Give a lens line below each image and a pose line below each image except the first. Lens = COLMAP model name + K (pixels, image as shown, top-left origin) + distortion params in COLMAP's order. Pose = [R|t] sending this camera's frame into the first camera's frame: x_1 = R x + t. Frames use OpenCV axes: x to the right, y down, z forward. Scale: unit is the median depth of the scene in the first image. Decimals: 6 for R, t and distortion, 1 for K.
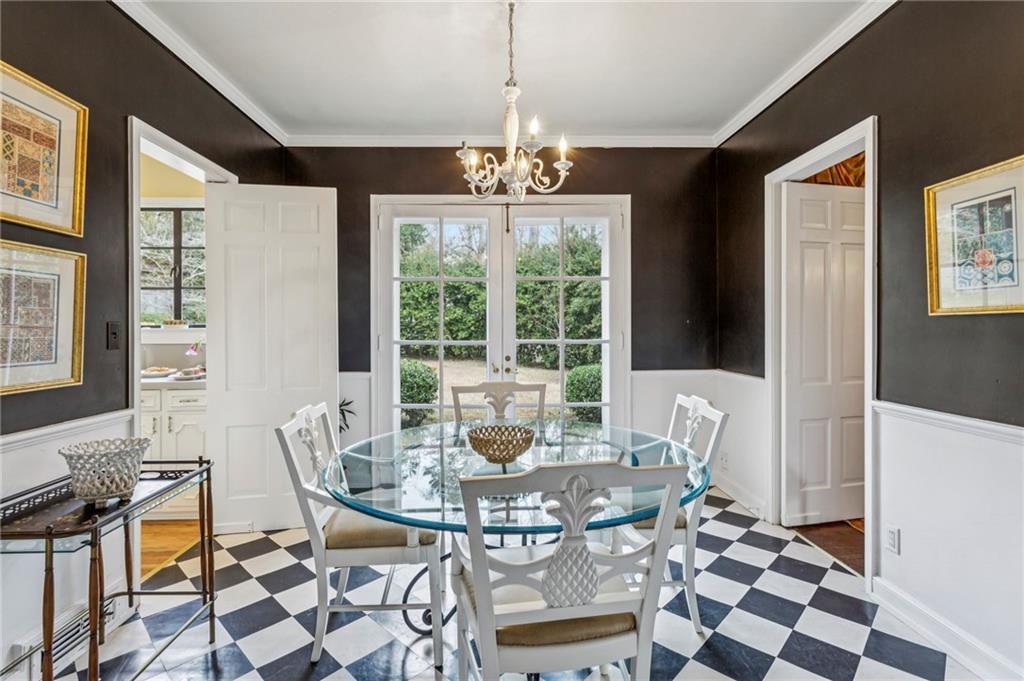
lens RADIAL K [[491.3, 0, 510.1], [0, 491.3, 335.6], [0, 0, 1]] dist [0.001081, 0.001164]
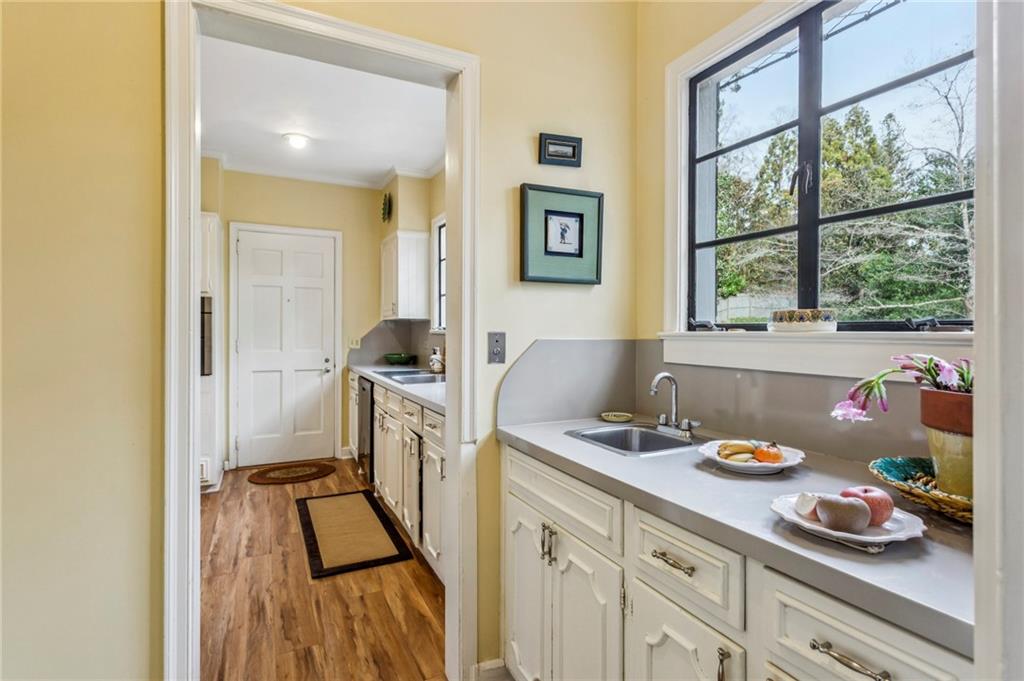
lens RADIAL K [[501.7, 0, 511.7], [0, 501.7, 328.2], [0, 0, 1]] dist [-0.000851, 0.000318]
pose [[0.429019, 0.000245, -0.903295, -0.428403], [-0.020447, 0.999746, -0.009439, -0.009365], [0.903064, 0.022519, 0.428916, 0.633650]]
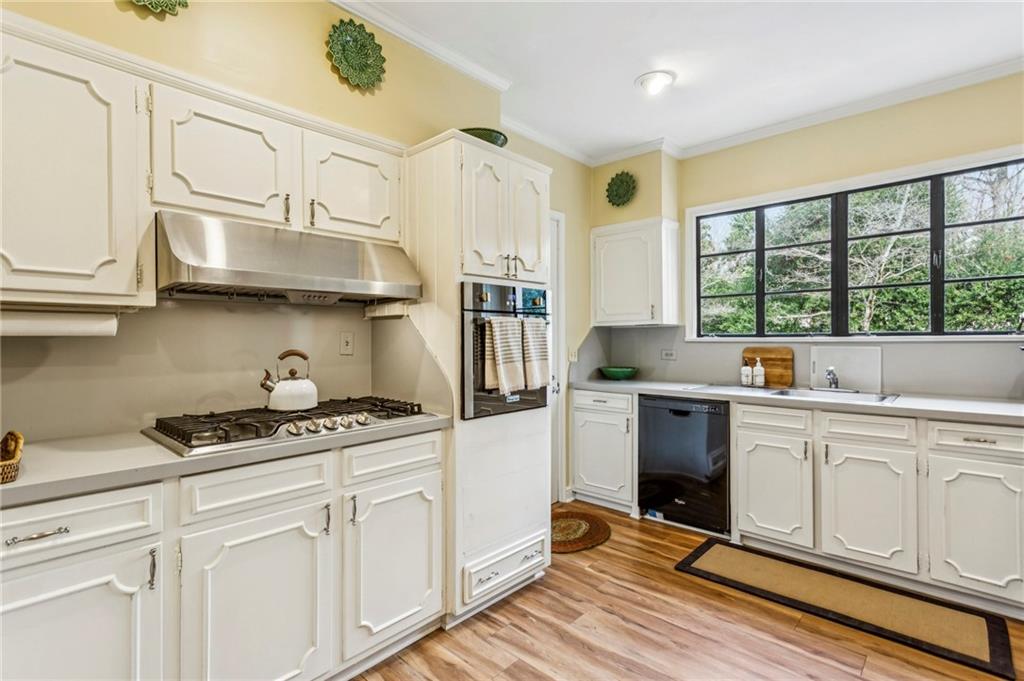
lens RADIAL K [[491.3, 0, 510.1], [0, 491.3, 335.6], [0, 0, 1]] dist [0.001081, 0.001164]
pose [[0.722862, -0.004133, -0.690980, -1.113982], [-0.010122, 0.999811, -0.016569, 0.002245], [0.690918, 0.018971, 0.722684, 0.047660]]
